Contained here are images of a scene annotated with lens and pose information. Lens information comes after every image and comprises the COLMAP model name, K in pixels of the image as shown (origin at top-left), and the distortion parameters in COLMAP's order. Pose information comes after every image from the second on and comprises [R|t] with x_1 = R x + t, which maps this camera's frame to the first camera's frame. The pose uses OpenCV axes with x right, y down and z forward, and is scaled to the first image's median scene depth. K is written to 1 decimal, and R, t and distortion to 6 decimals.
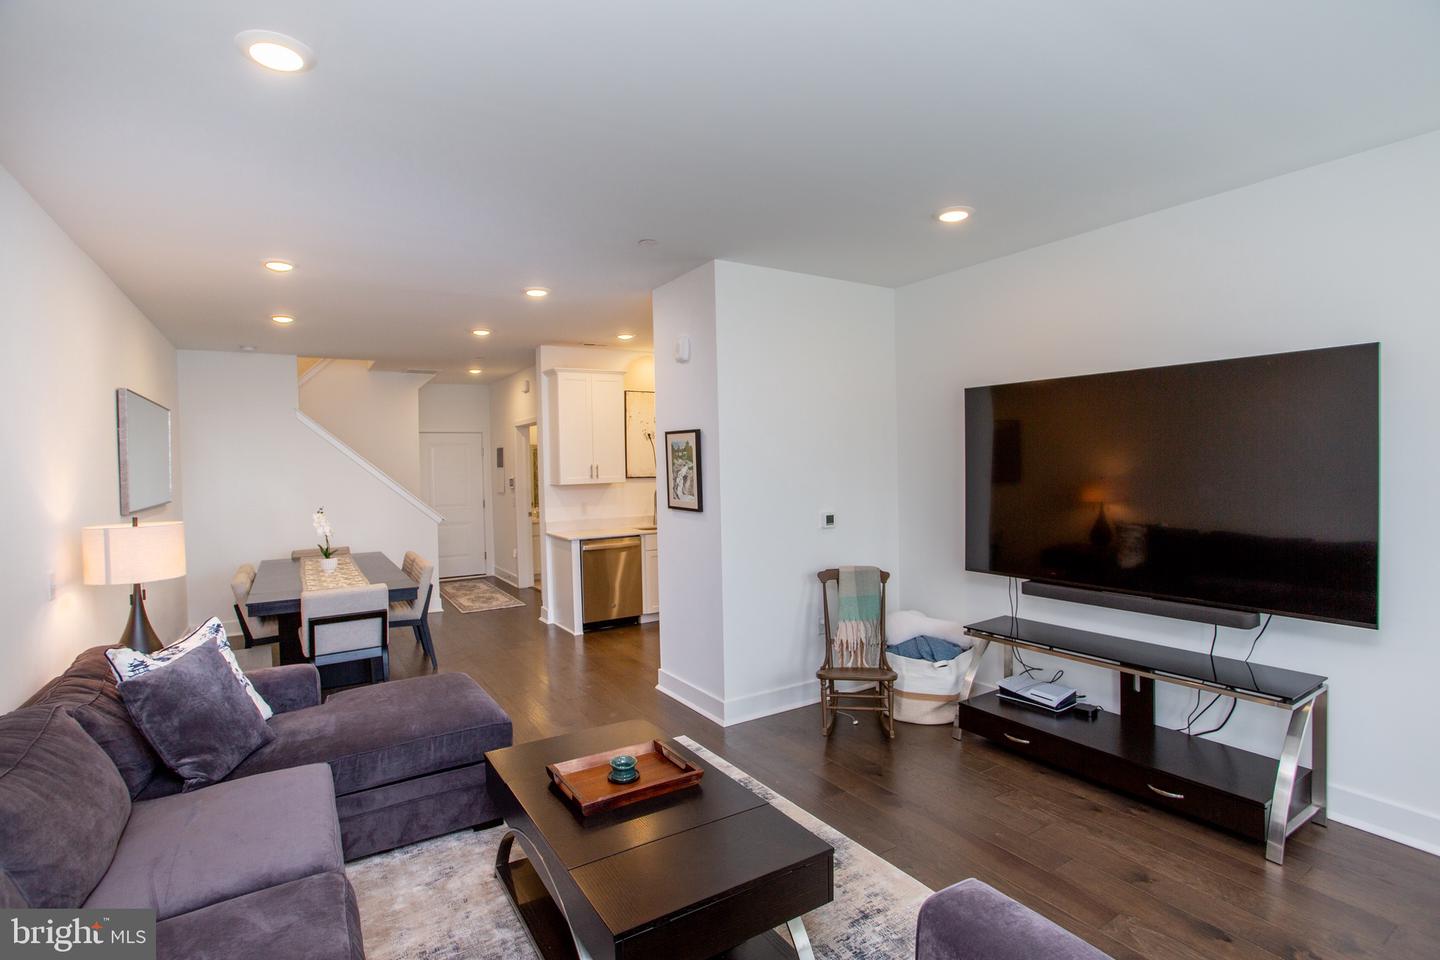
lens RADIAL K [[696.4, 0, 720.0], [0, 696.4, 480.0], [0, 0, 1]] dist [-0.043445, 0.000154]
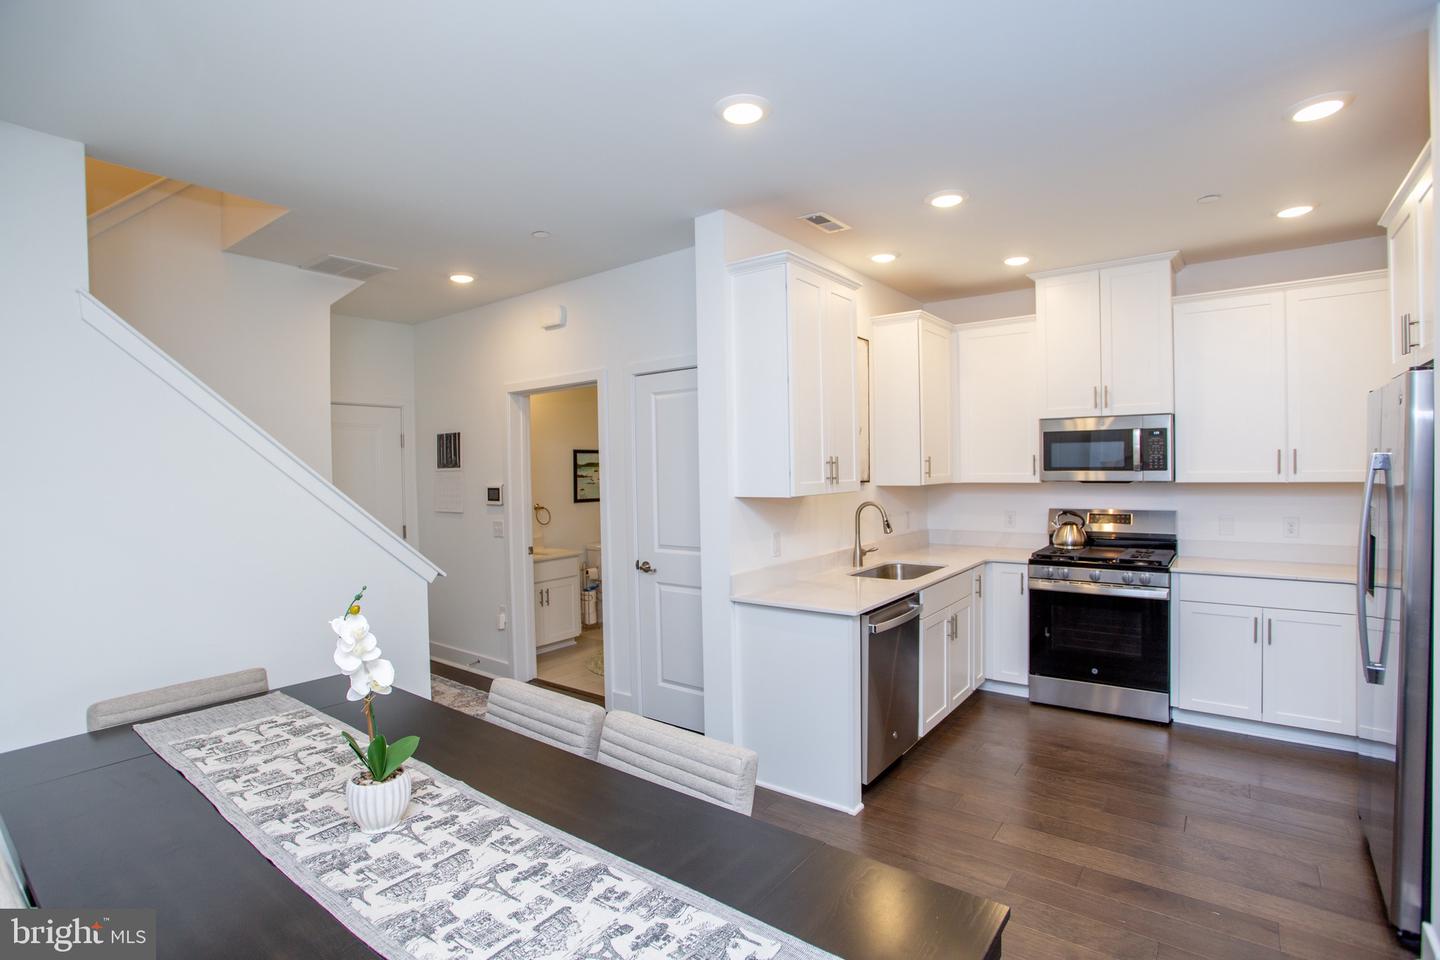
lens RADIAL K [[695.2, 0, 720.0], [0, 695.2, 480.0], [0, 0, 1]] dist [-0.001212, -0.000079]
pose [[0.934938, -0.003392, 0.354794, -0.363092], [0.007320, 0.999926, -0.009731, -0.000901], [-0.354735, 0.011695, 0.934894, 0.456782]]
